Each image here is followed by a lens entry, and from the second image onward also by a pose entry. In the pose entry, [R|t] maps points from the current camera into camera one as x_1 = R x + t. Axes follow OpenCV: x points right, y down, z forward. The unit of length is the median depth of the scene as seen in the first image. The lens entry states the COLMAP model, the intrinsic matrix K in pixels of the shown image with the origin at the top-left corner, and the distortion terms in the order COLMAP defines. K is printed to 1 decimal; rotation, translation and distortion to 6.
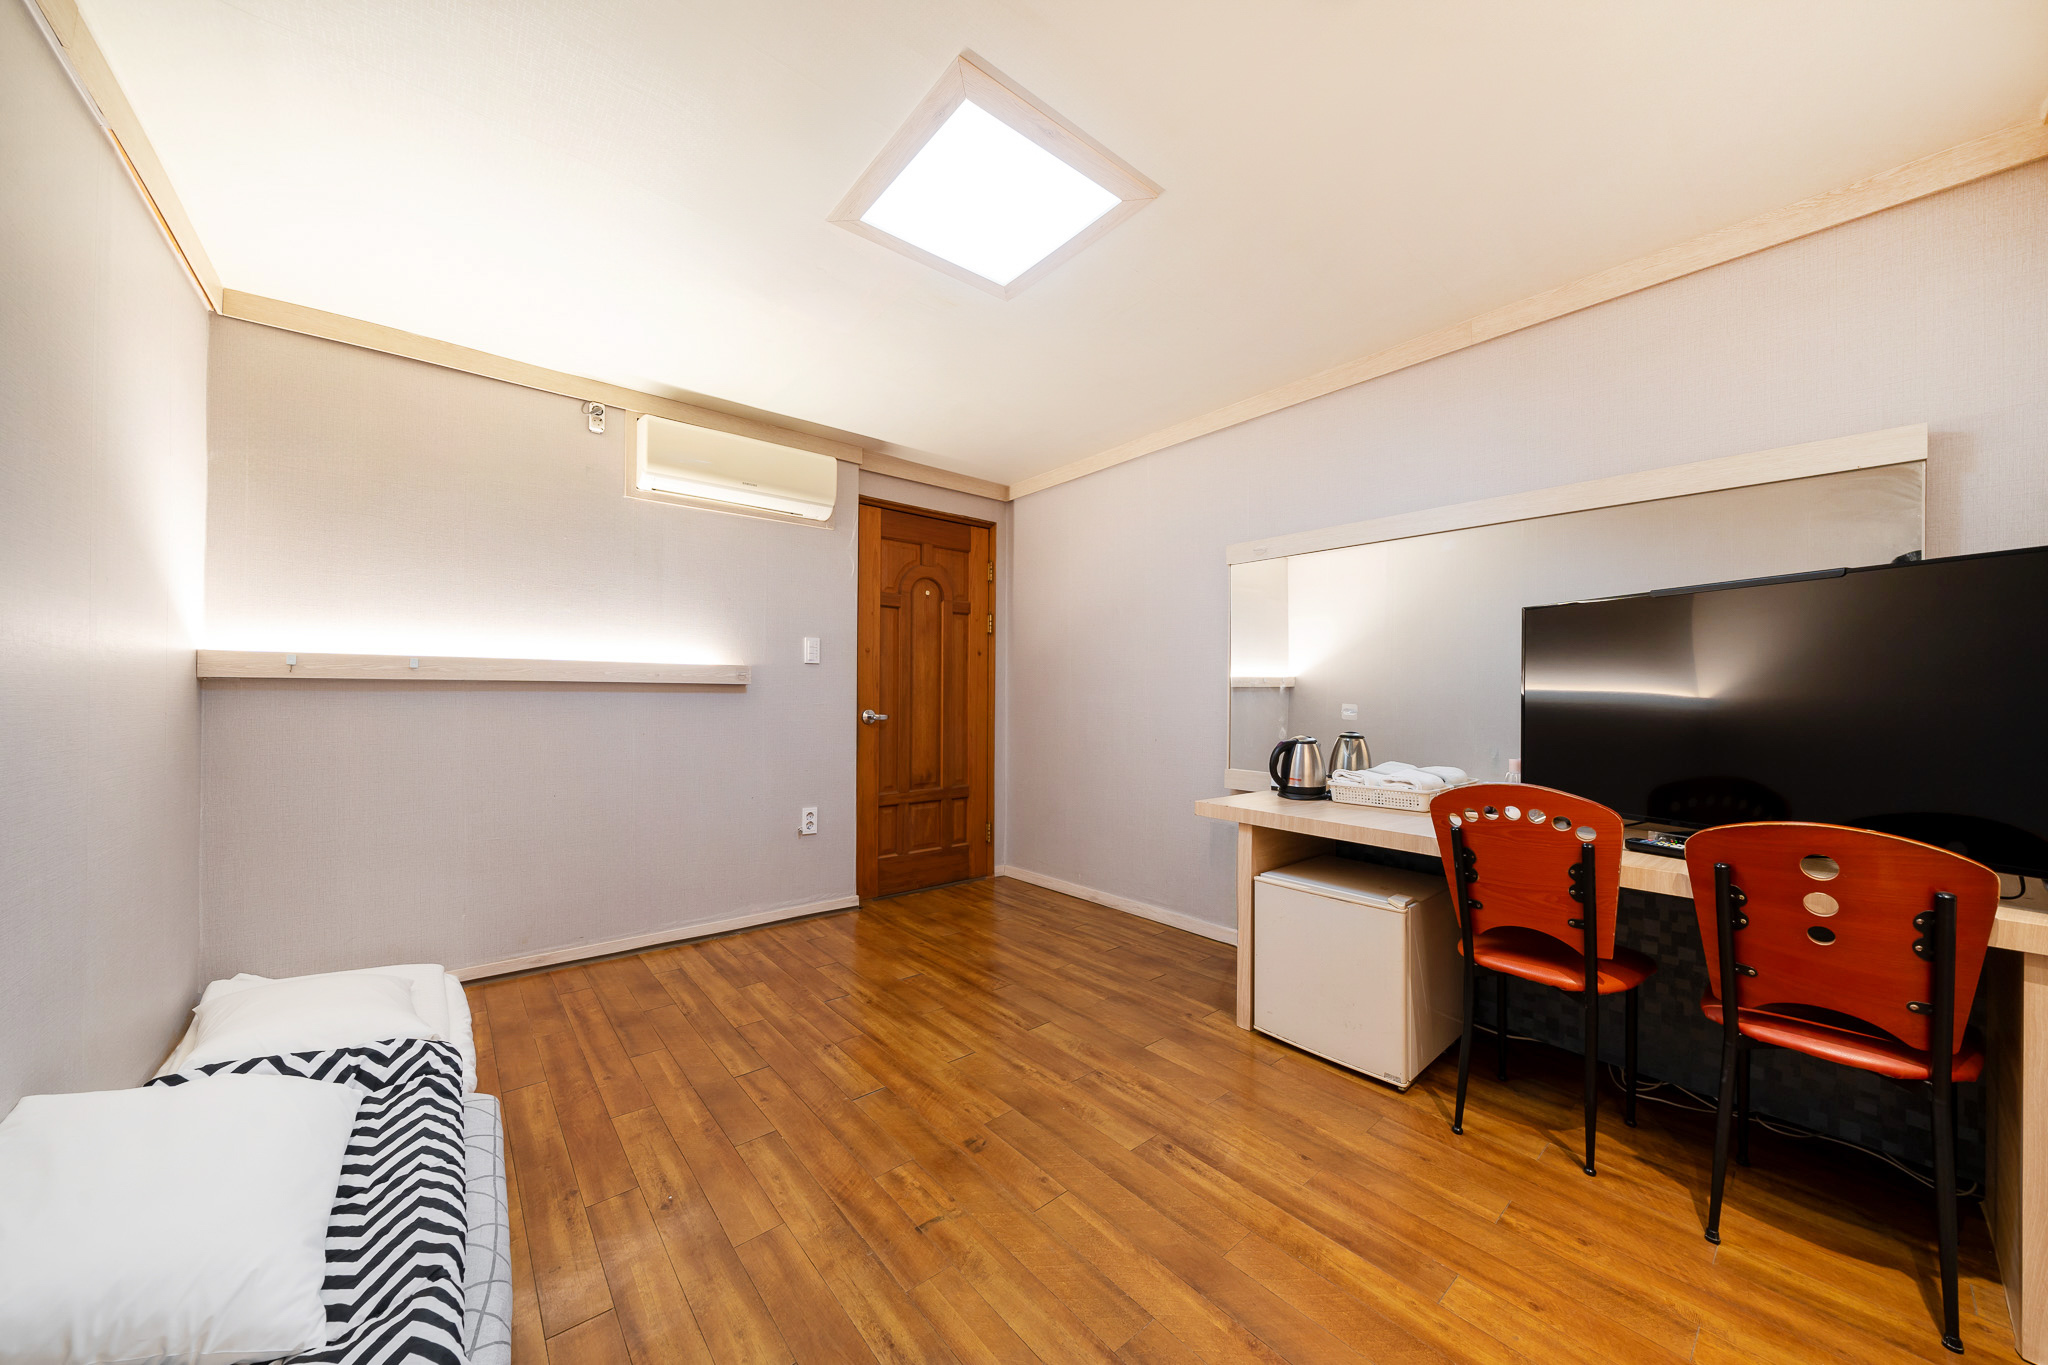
lens RADIAL K [[711.0, 0, 1004.2], [0, 711.0, 676.7], [0, 0, 1]] dist [0.004810, -0.000403]
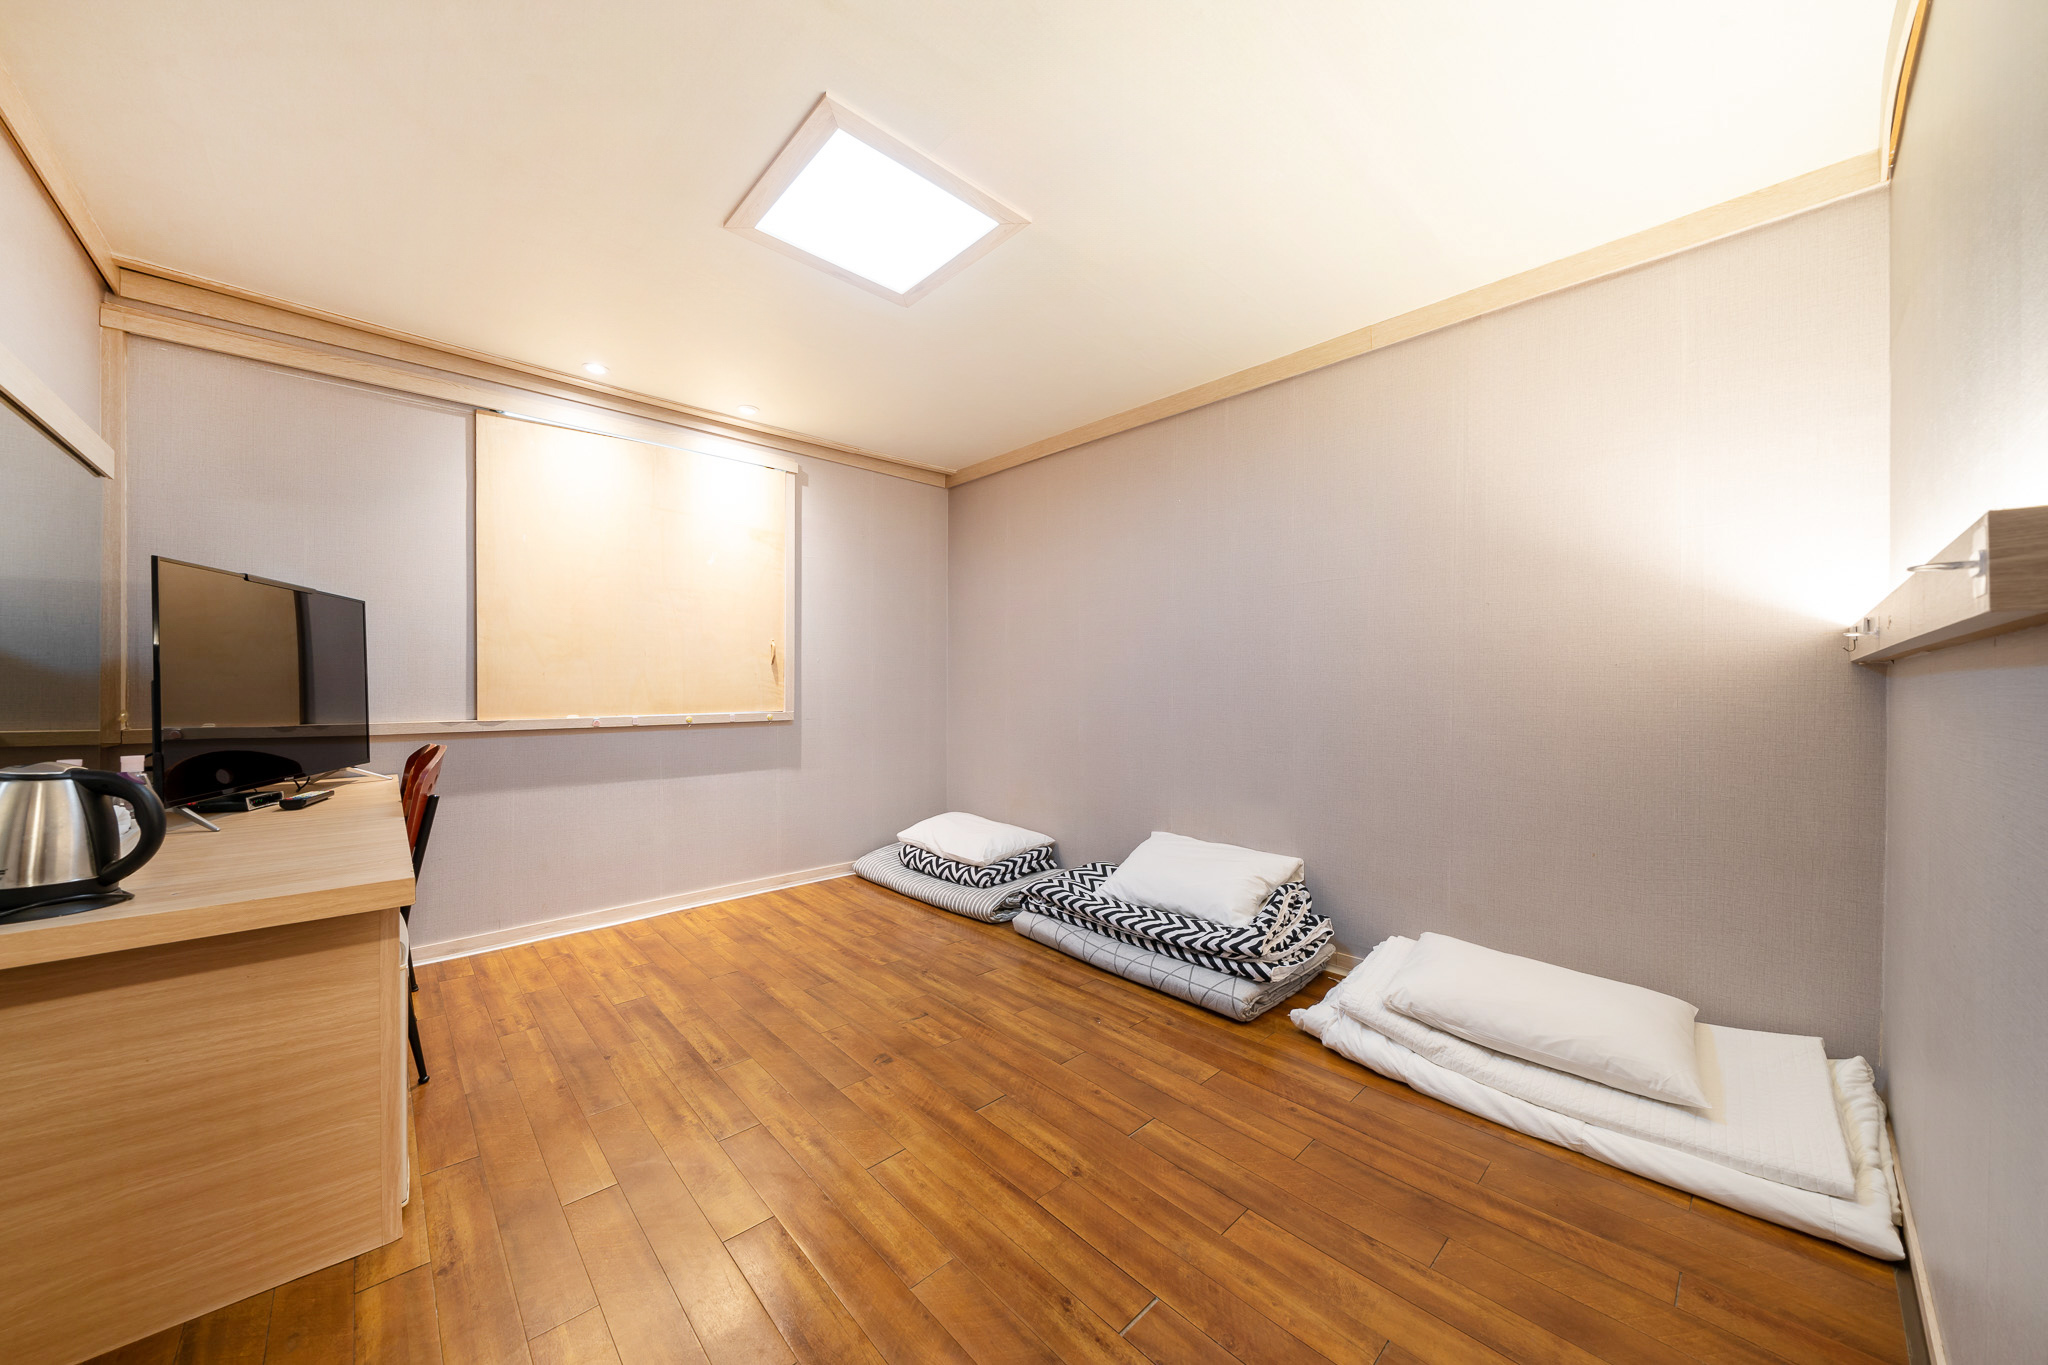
lens RADIAL K [[711.0, 0, 1044.6], [0, 711.0, 681.0], [0, 0, 1]] dist [0.004810, -0.000403]
pose [[-0.994705, -0.008469, -0.102419, -0.117886], [-0.004691, 0.999302, -0.037072, 0.048644], [0.102662, -0.036395, -0.994050, 1.452719]]
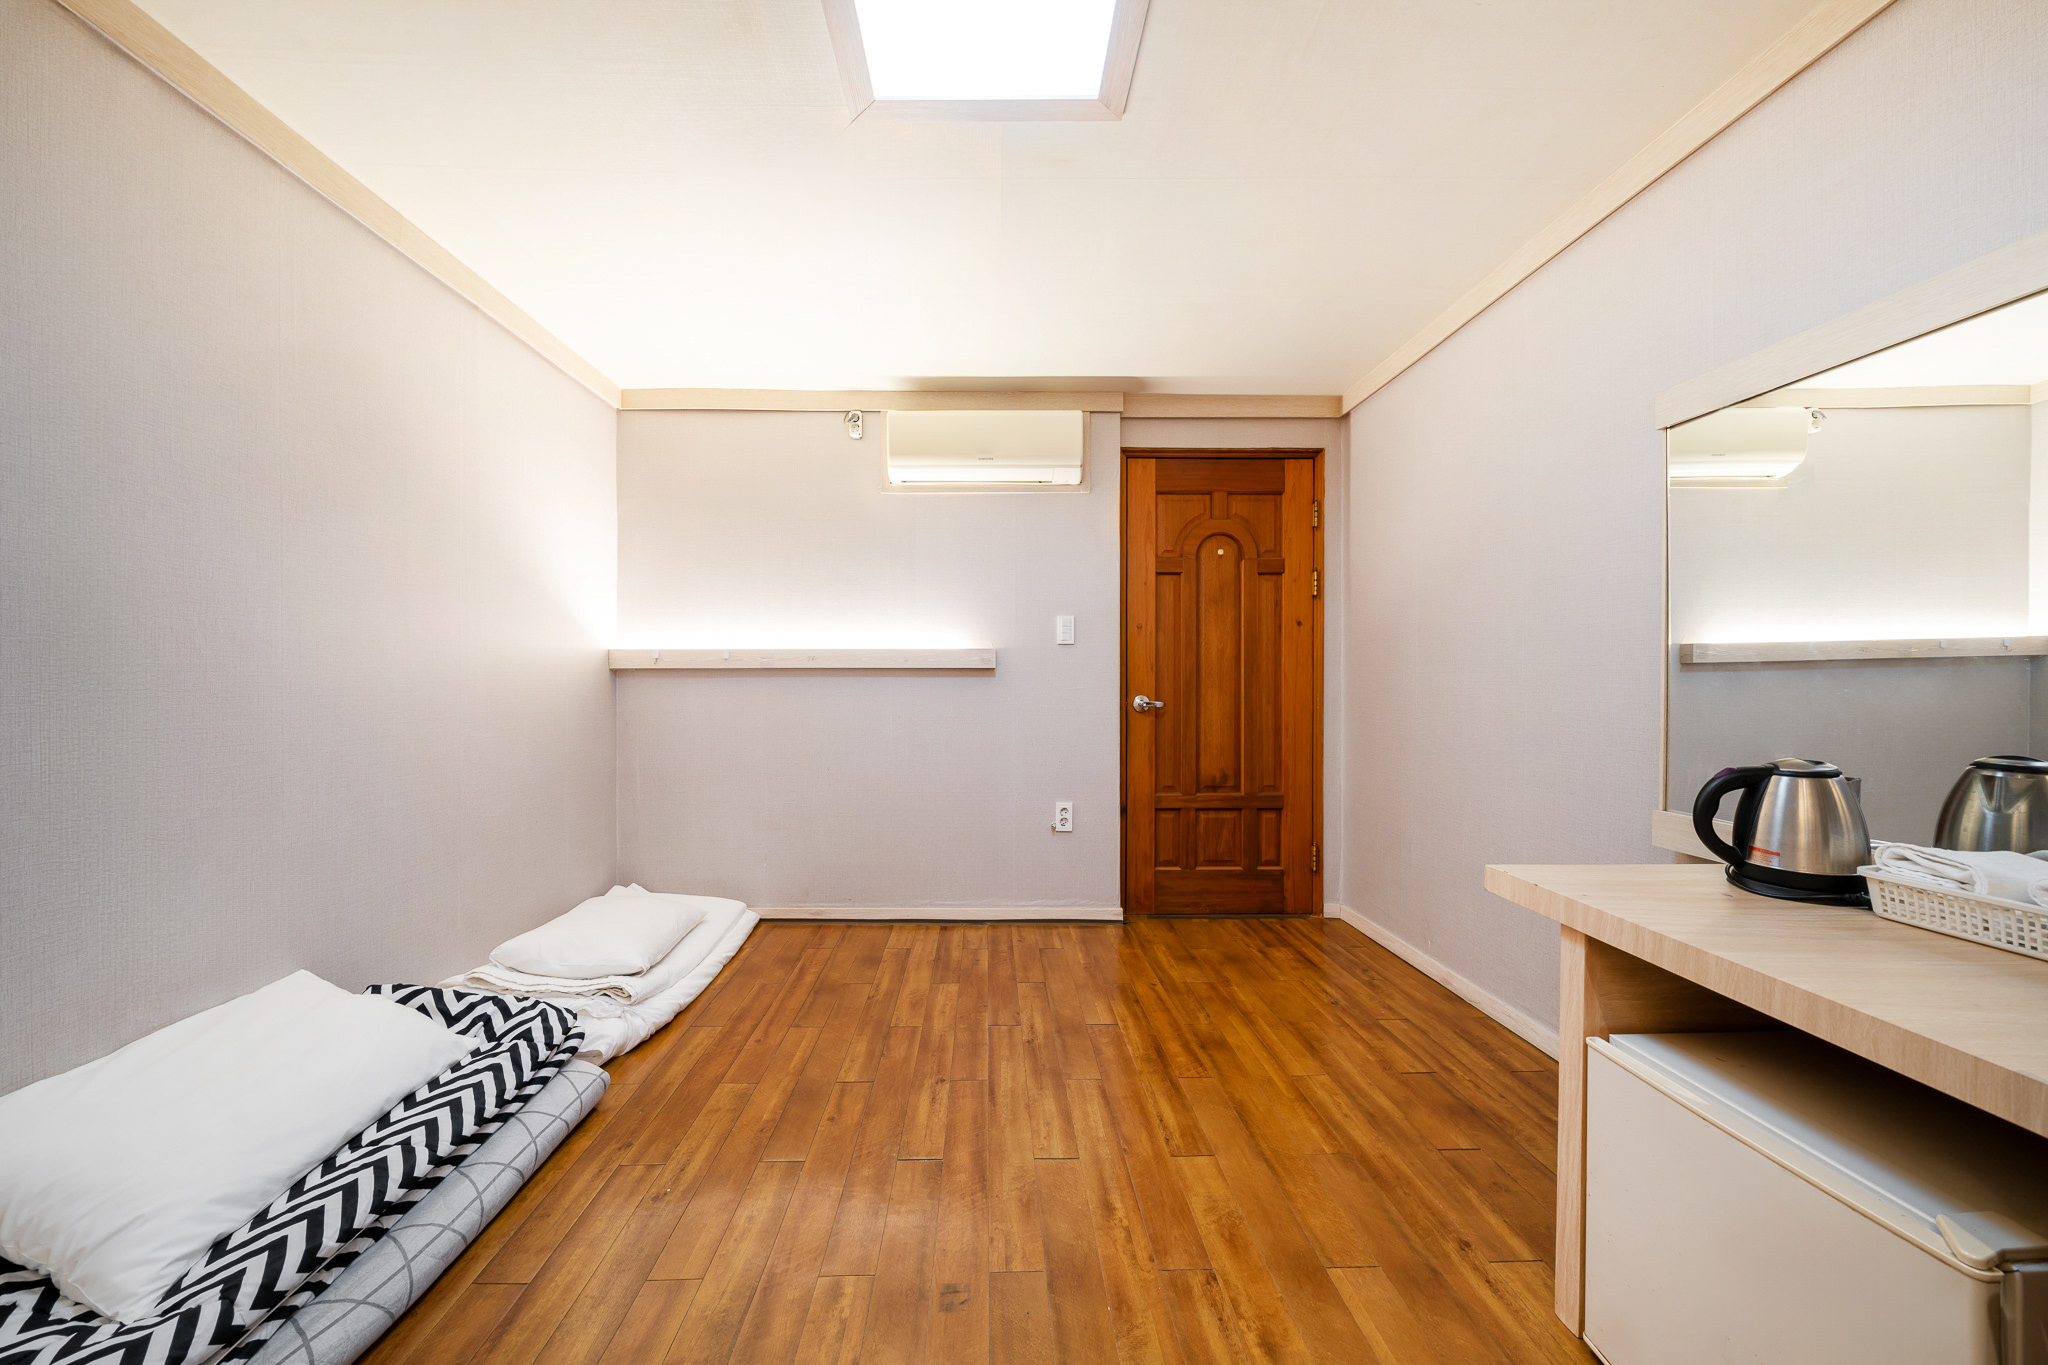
lens RADIAL K [[711.0, 0, 987.3], [0, 711.0, 672.9], [0, 0, 1]] dist [0.004810, -0.000403]
pose [[0.783648, -0.011812, -0.621093, 0.290765], [0.021787, 0.999727, 0.008475, 0.011334], [0.620824, -0.020173, 0.783691, 0.305515]]
